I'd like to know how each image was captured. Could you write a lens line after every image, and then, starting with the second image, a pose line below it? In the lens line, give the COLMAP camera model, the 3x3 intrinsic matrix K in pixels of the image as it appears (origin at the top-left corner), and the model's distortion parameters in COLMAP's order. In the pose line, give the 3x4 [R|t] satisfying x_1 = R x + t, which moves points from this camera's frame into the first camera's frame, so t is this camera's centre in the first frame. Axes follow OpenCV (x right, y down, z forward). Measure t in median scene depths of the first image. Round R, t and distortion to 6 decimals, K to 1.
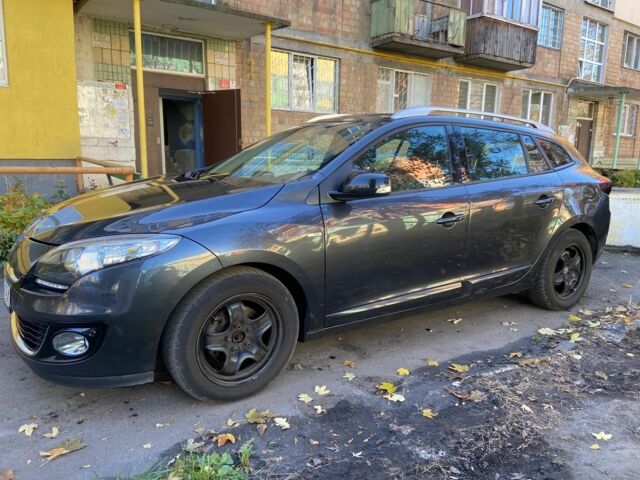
lens RADIAL K [[473.9, 0, 321.9], [0, 473.9, 248.5], [0, 0, 1]] dist [0.107176, -0.126161]
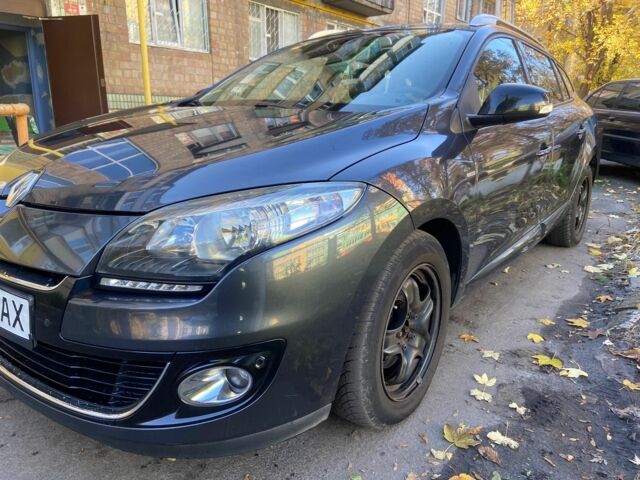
lens RADIAL K [[480.0, 0, 320.0], [0, 480.0, 240.0], [0, 0, 1]] dist [0.110610, -0.133749]
pose [[0.943961, -0.096299, 0.315696, -0.089340], [0.073210, 0.993753, 0.084229, -0.001689], [-0.321835, -0.056397, 0.945115, 0.069148]]
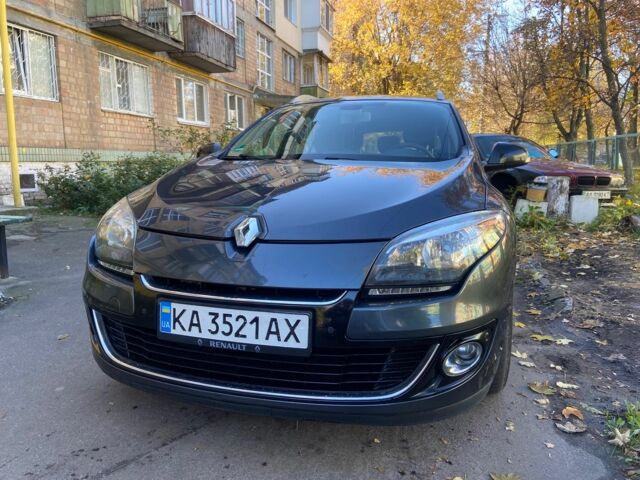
lens RADIAL K [[480.0, 0, 320.0], [0, 480.0, 240.0], [0, 0, 1]] dist [0.110610, -0.133749]
pose [[0.764083, -0.124460, 0.632998, -0.183129], [0.139450, 0.989880, 0.026301, -0.006889], [-0.629865, 0.068175, 0.773707, 0.083214]]
